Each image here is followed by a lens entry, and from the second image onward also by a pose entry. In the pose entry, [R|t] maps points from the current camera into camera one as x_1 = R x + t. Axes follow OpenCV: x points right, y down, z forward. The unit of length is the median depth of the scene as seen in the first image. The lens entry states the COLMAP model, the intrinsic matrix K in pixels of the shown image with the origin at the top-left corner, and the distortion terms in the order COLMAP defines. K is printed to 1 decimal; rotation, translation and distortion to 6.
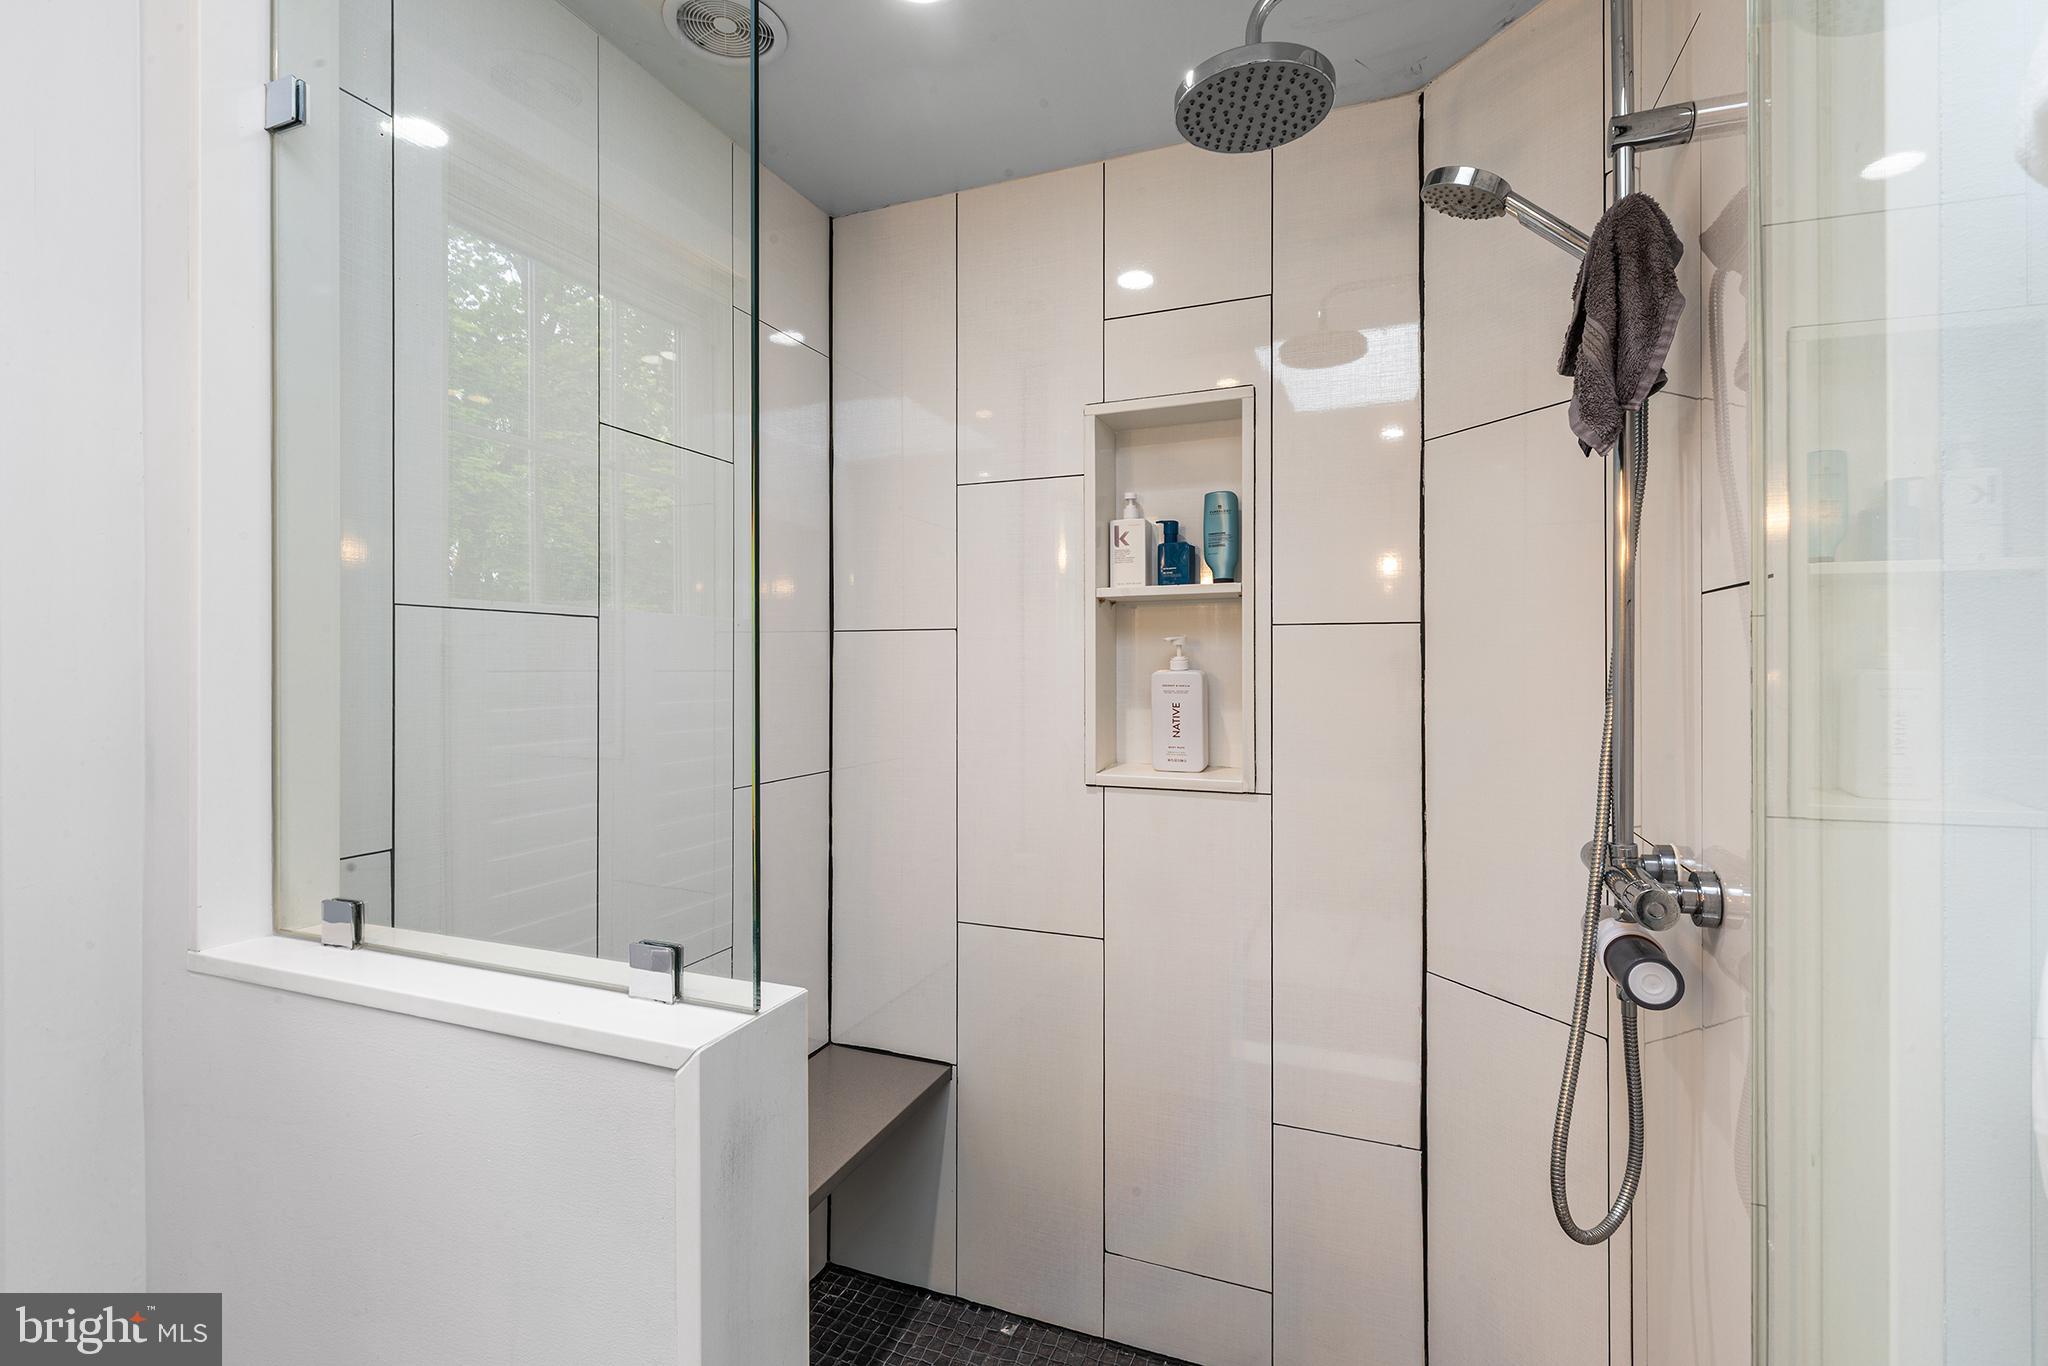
lens RADIAL K [[922.1, 0, 1021.7], [0, 922.1, 672.6], [0, 0, 1]] dist [0.000499, -0.000013]
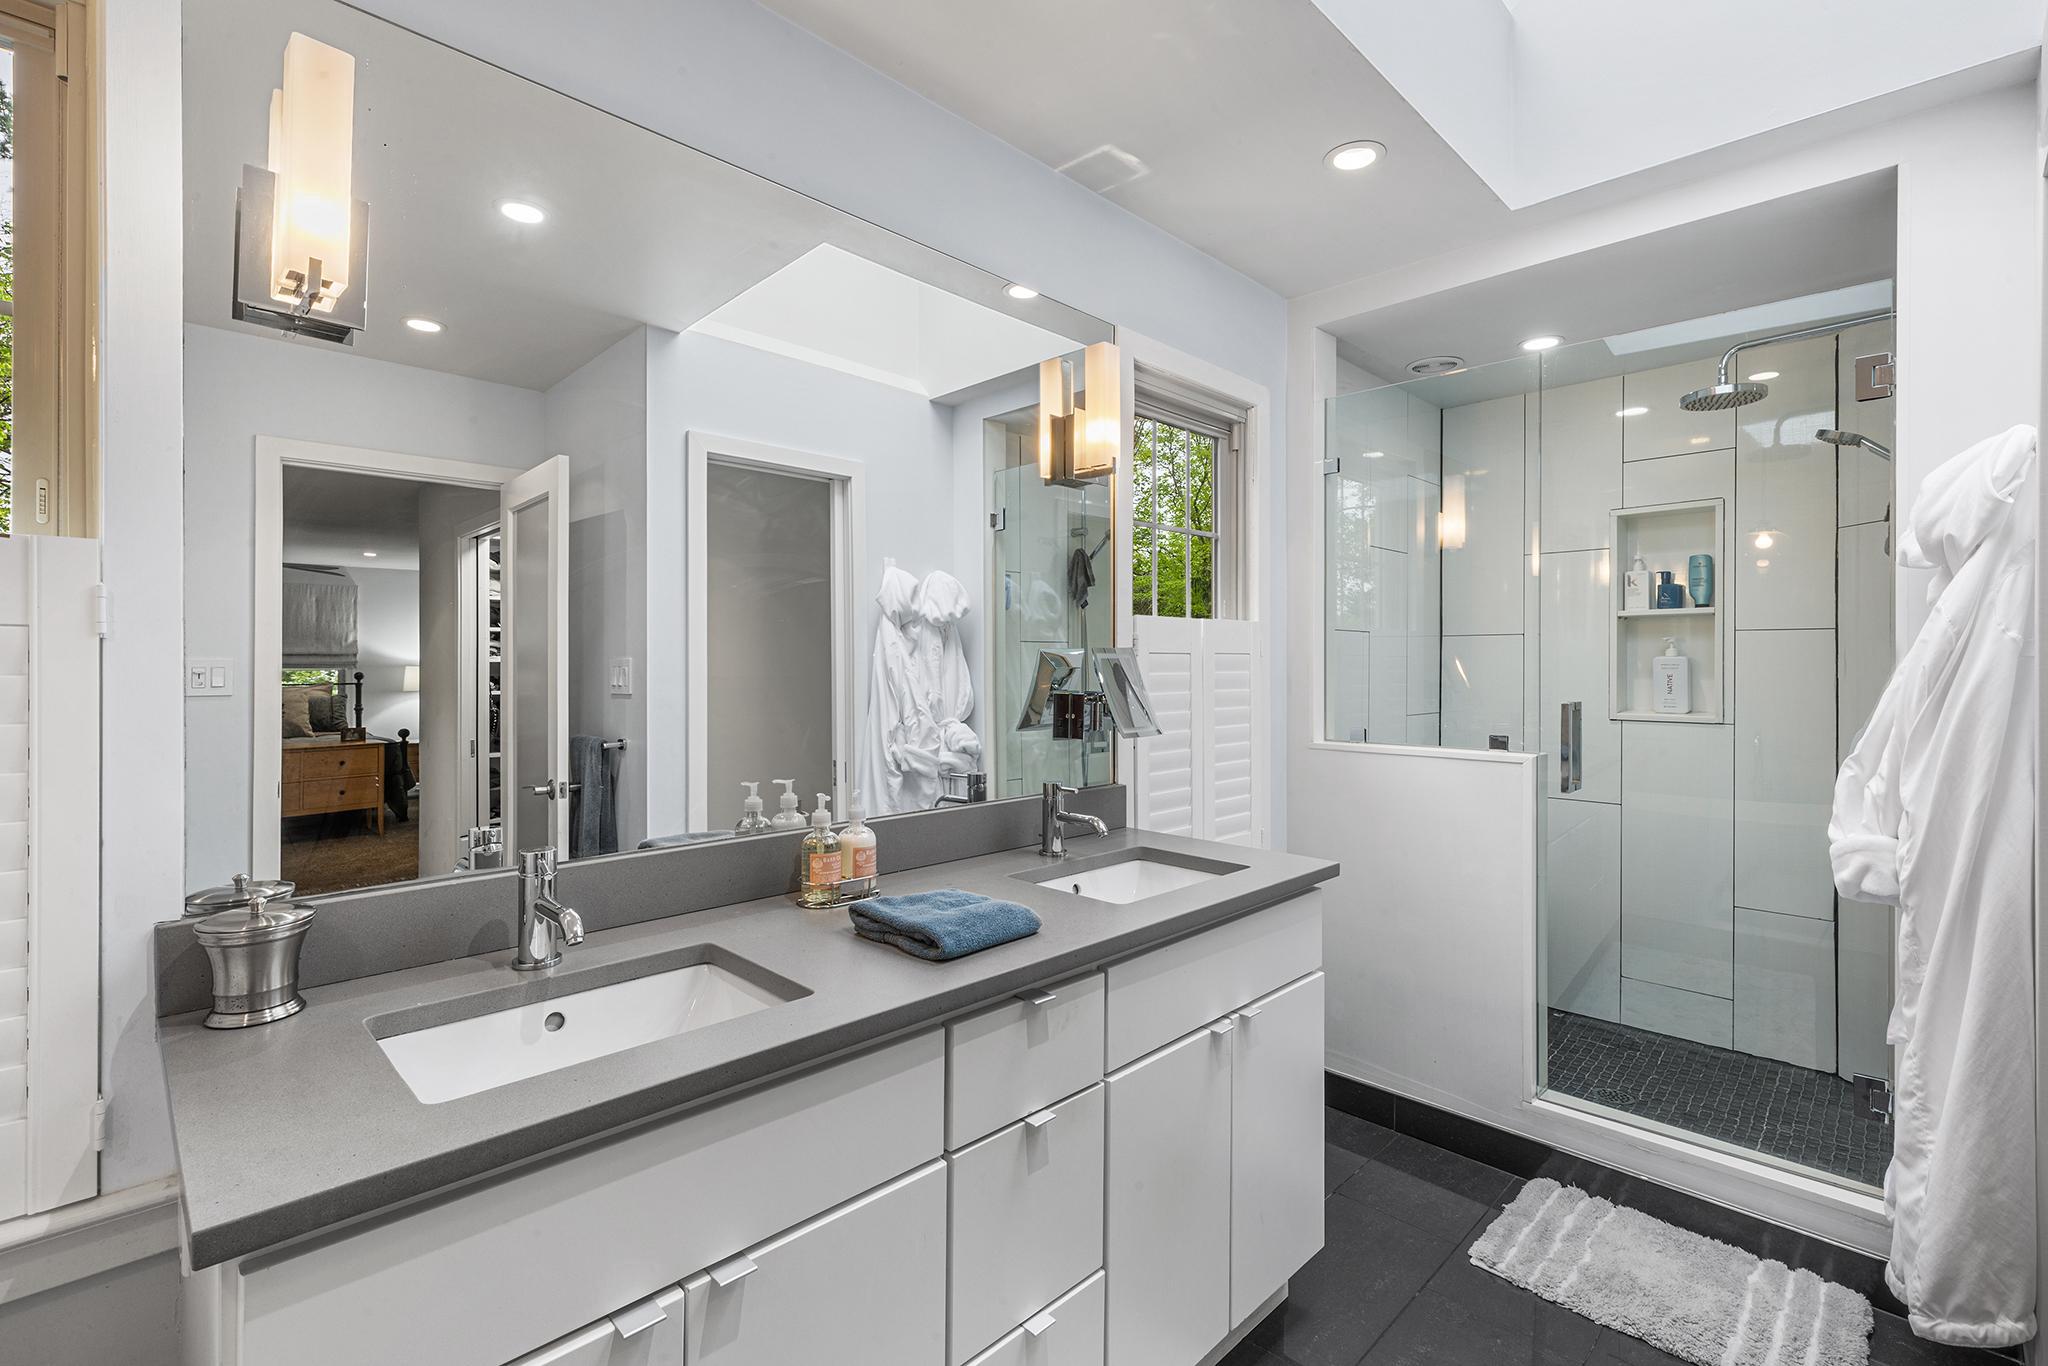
lens RADIAL K [[922.1, 0, 1021.7], [0, 922.1, 672.6], [0, 0, 1]] dist [0.000499, -0.000013]
pose [[0.915395, 0.004370, -0.402533, -0.261295], [-0.004622, 0.999989, 0.000346, 0.033797], [0.402530, 0.001544, 0.915406, -1.135669]]
